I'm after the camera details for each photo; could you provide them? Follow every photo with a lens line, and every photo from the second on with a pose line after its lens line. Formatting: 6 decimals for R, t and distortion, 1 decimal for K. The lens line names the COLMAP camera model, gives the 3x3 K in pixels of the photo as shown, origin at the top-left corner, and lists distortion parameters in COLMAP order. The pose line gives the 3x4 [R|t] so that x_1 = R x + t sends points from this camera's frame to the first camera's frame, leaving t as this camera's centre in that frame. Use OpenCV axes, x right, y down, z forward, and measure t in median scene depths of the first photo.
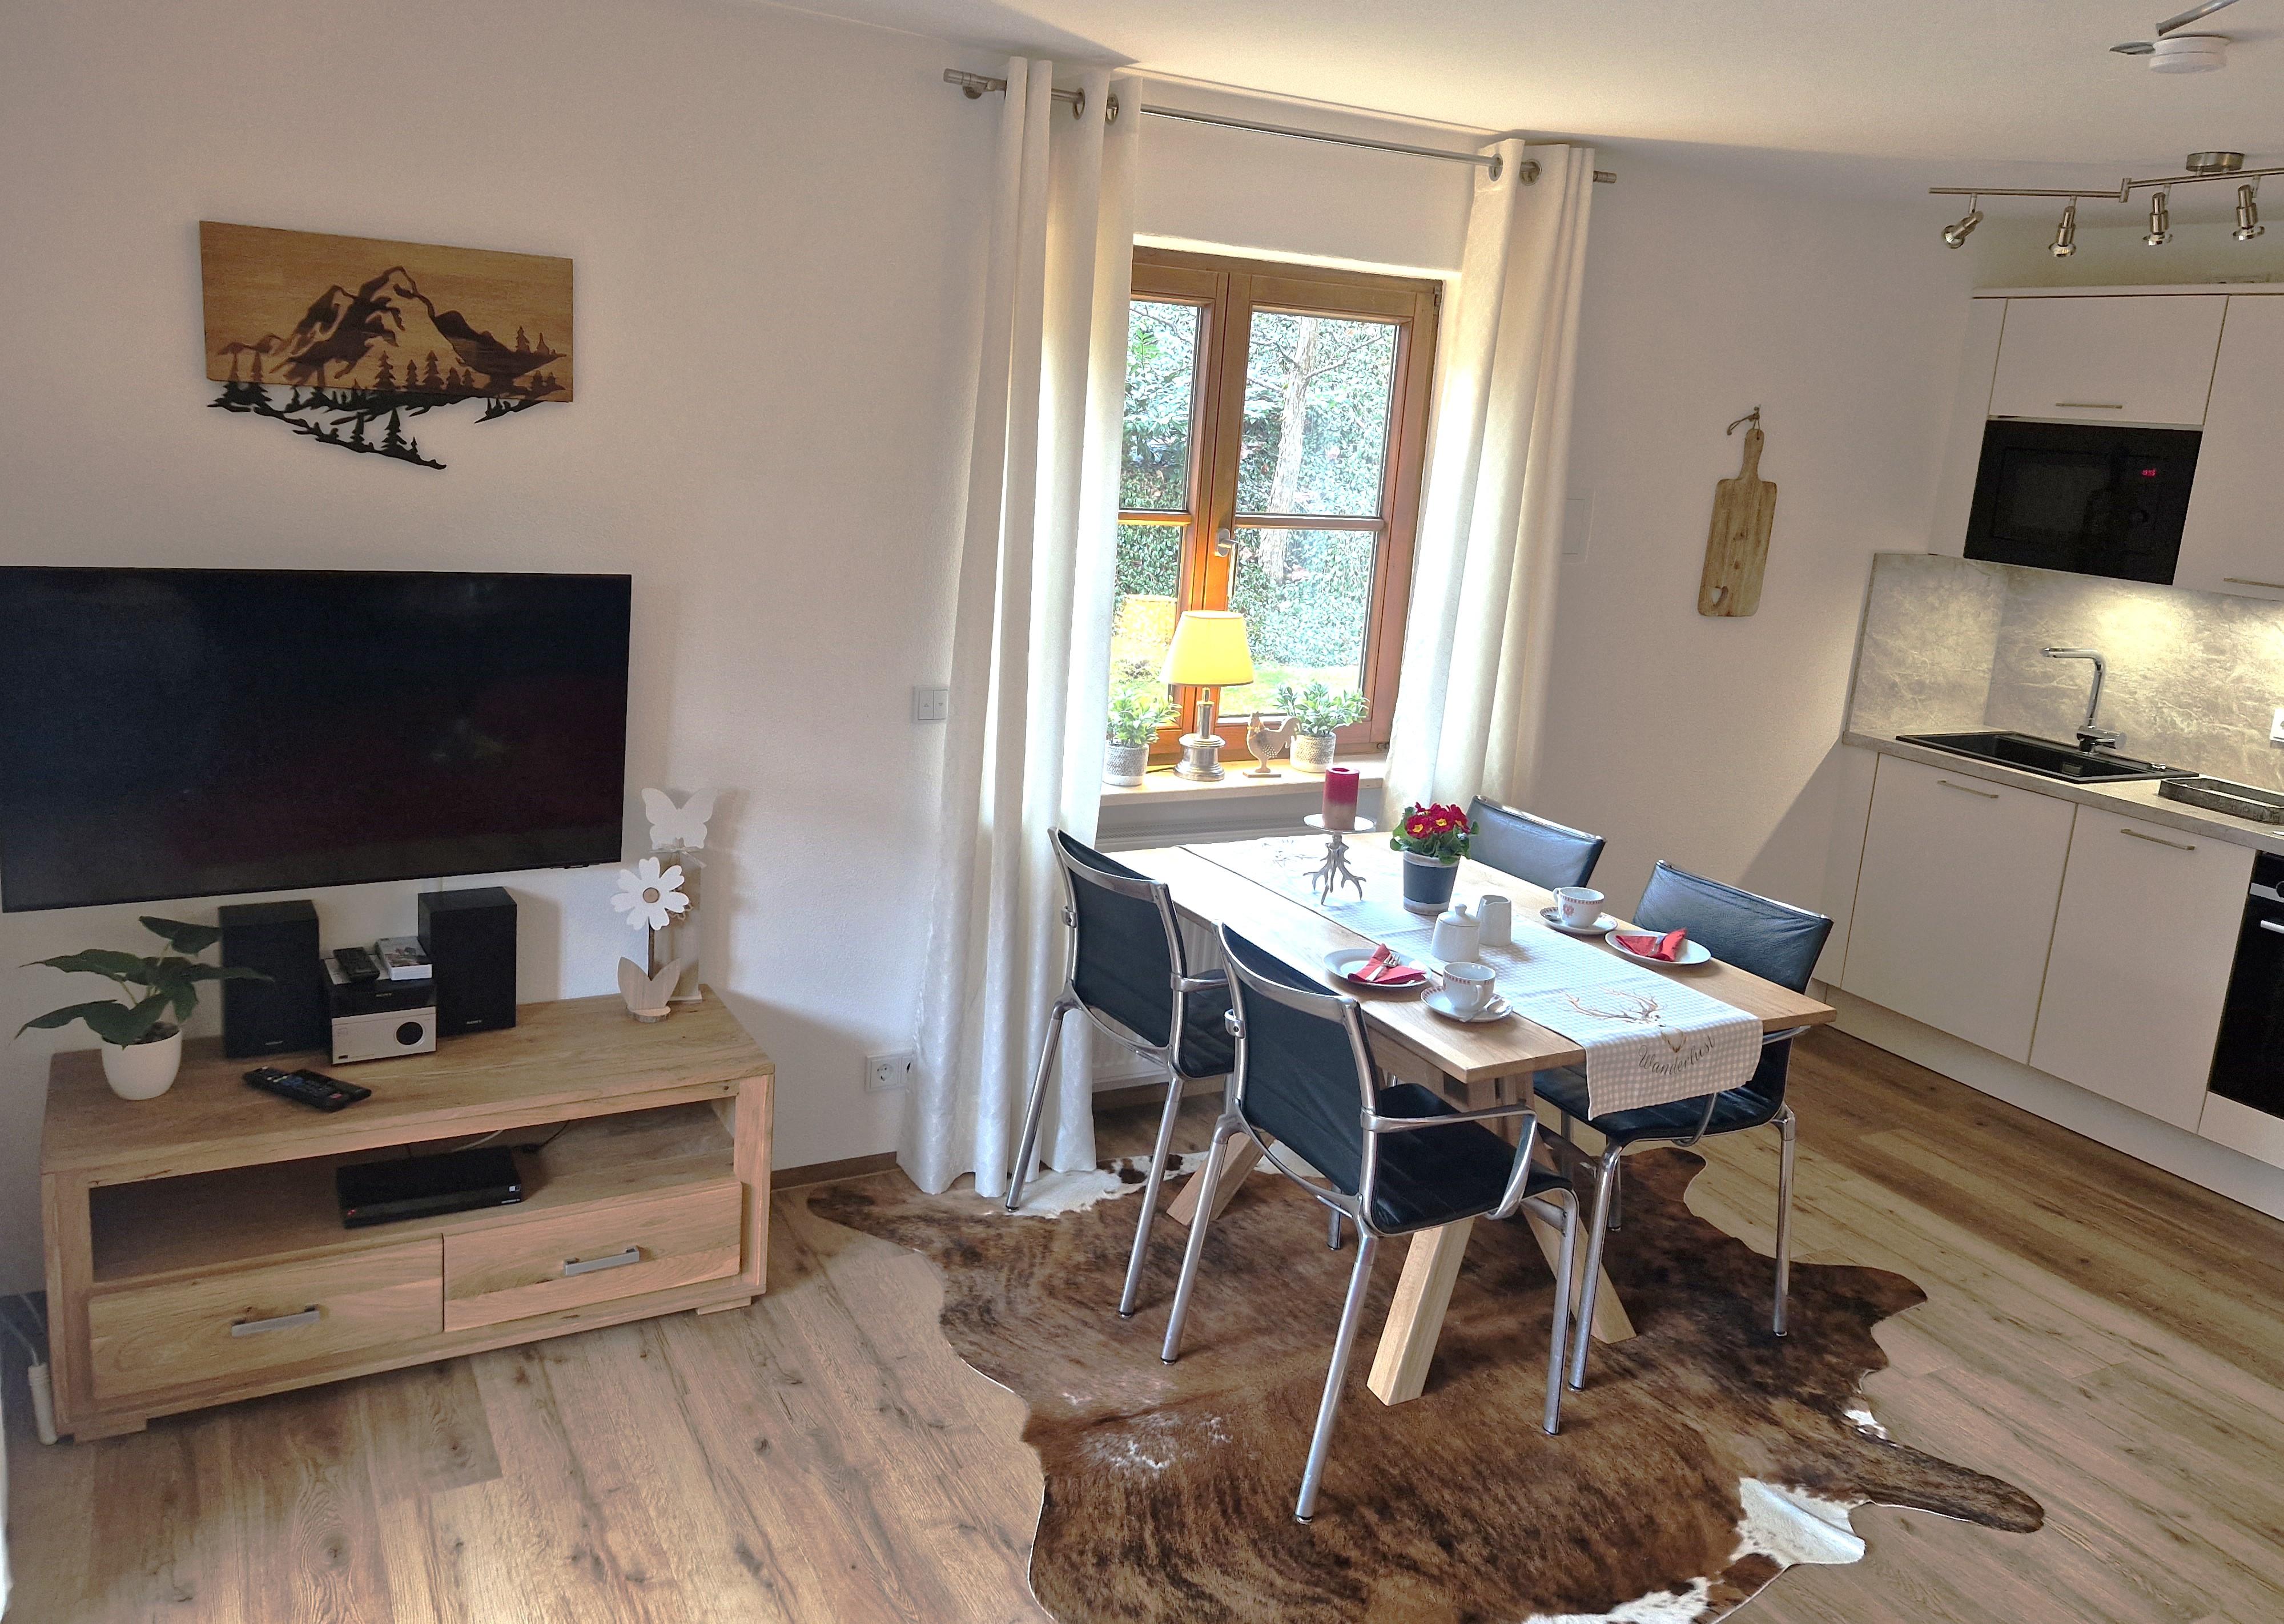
lens RADIAL K [[1725.2, 0, 1155.7], [0, 1725.2, 757.0], [0, 0, 1]] dist [0.065415, -0.048922]
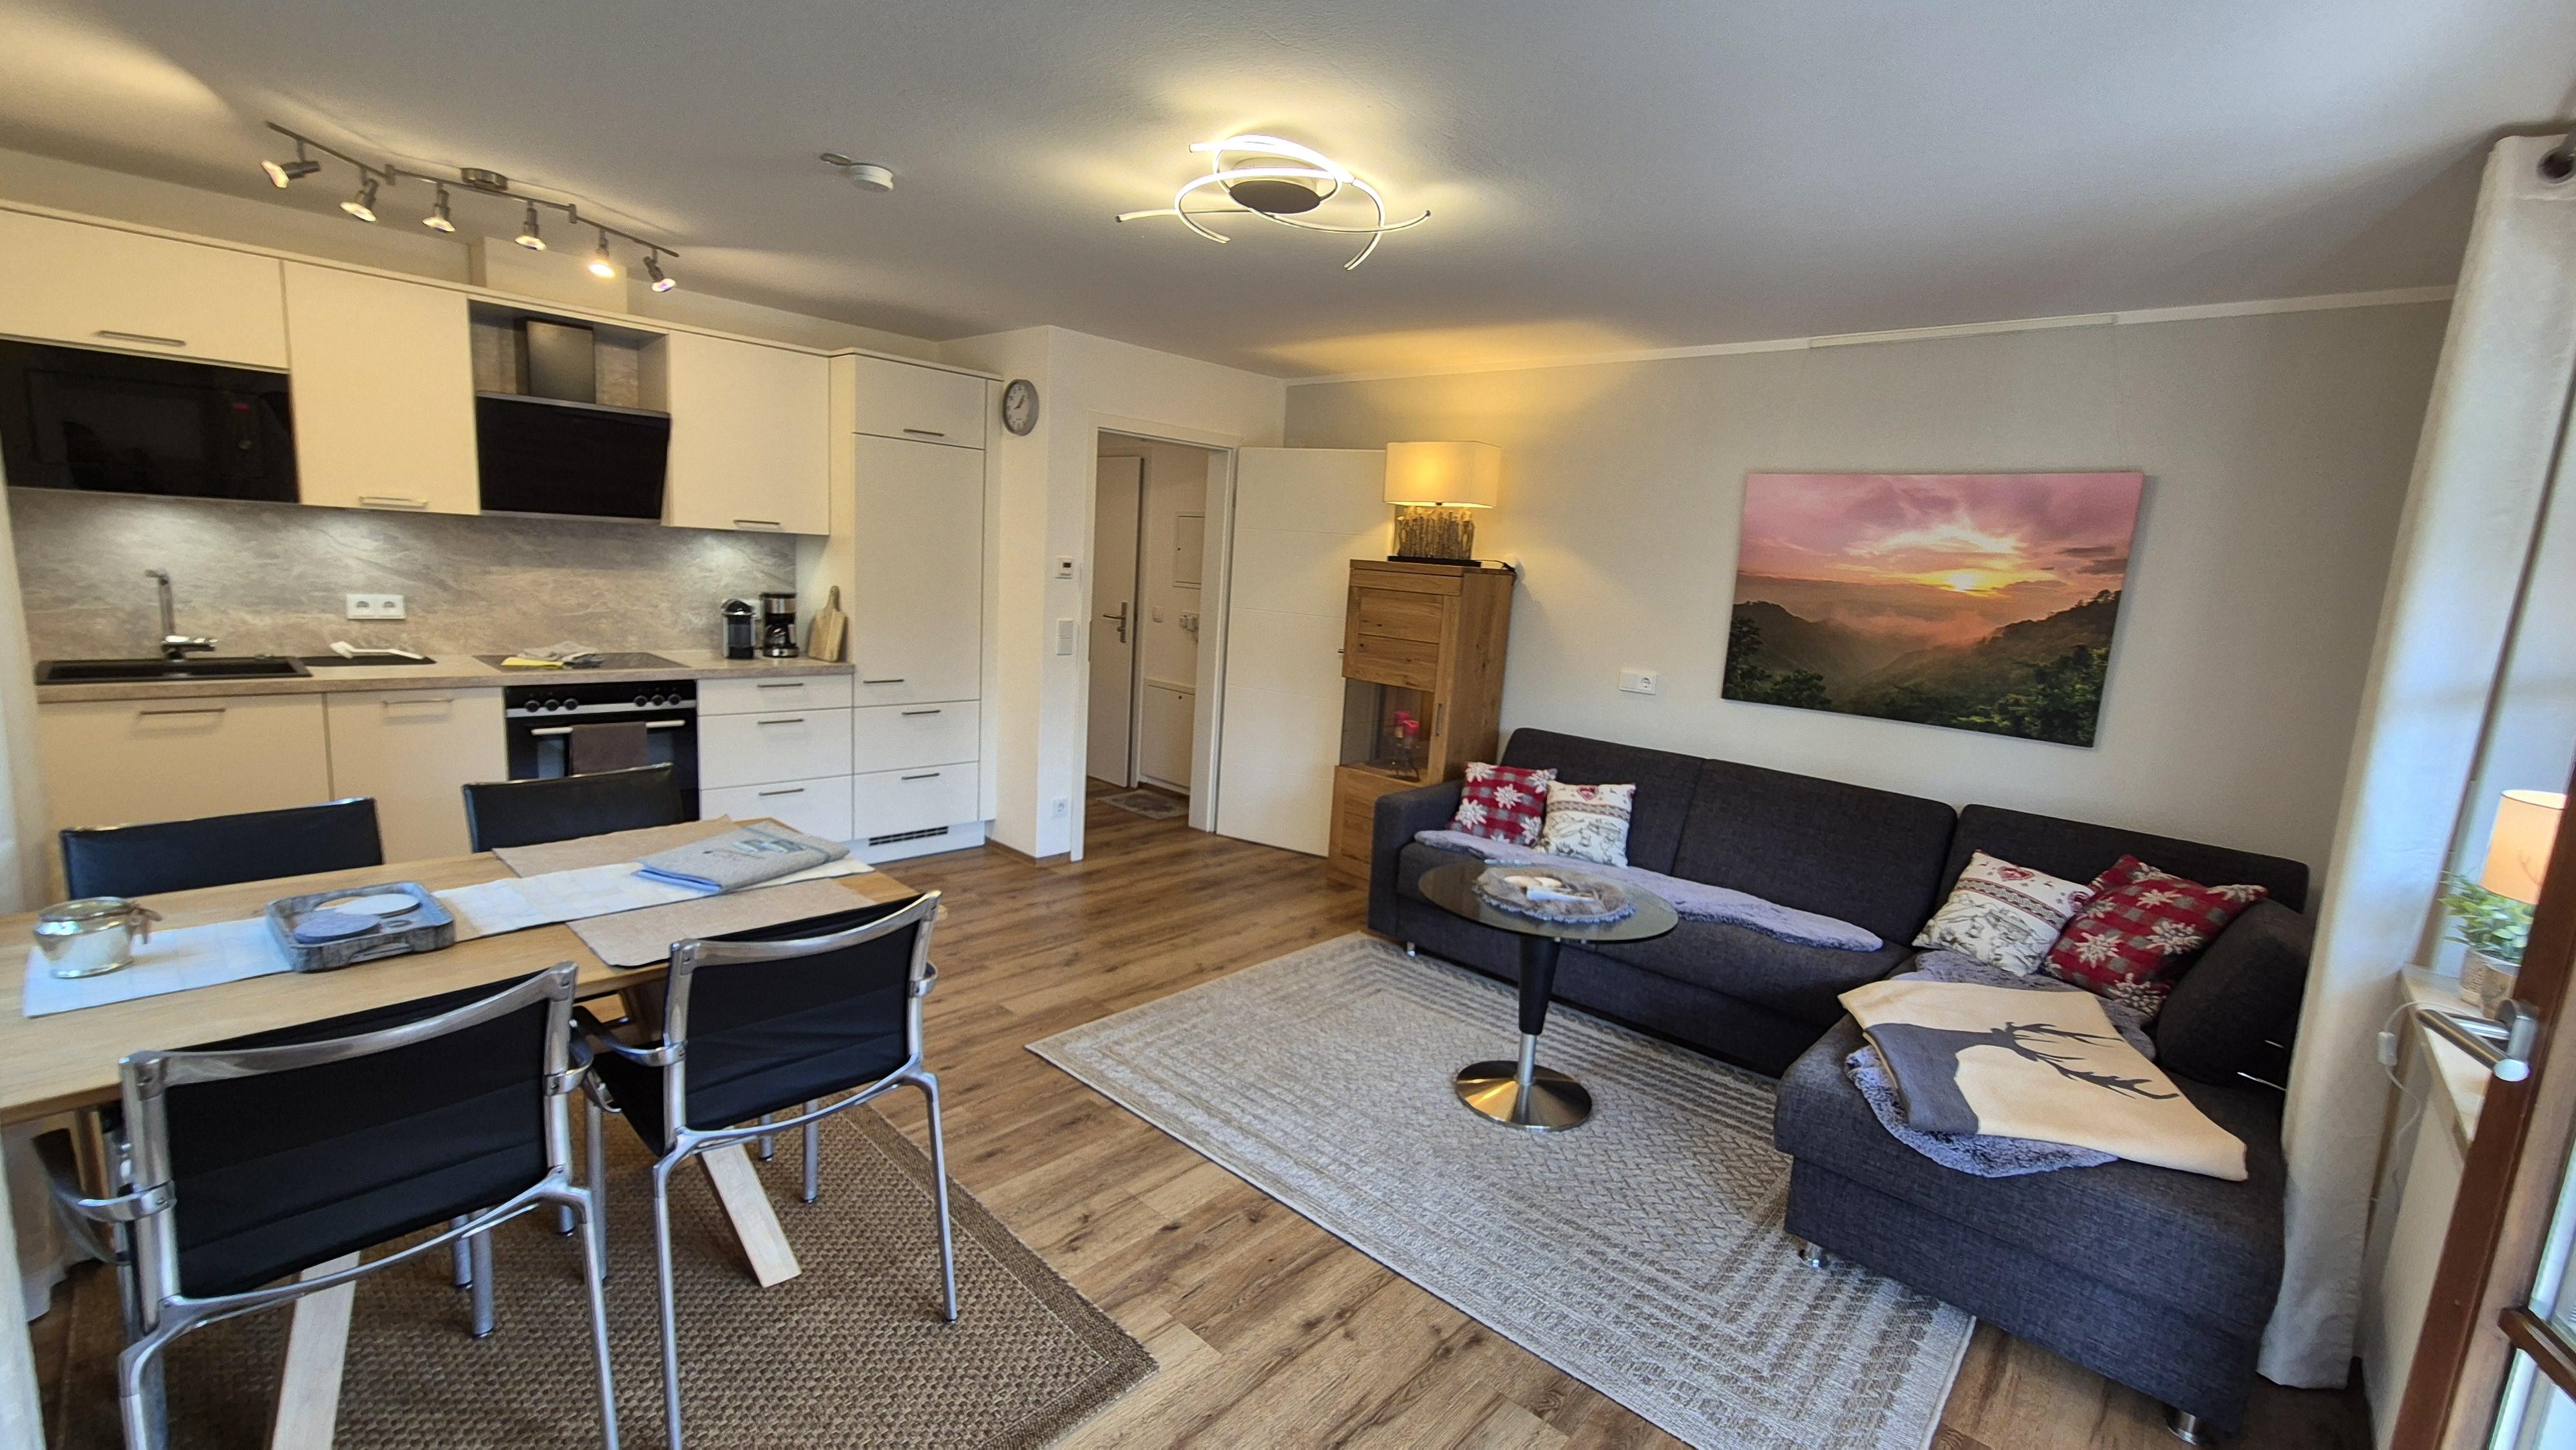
lens RADIAL K [[1063.9, 0, 1290.3], [0, 1063.9, 739.4], [0, 0, 1]] dist [-0.010920, -0.000089]
pose [[-0.318713, -0.252537, 0.913590, -0.431846], [0.105878, 0.948336, 0.299078, -0.109618], [-0.941919, 0.192049, -0.275509, 0.727964]]
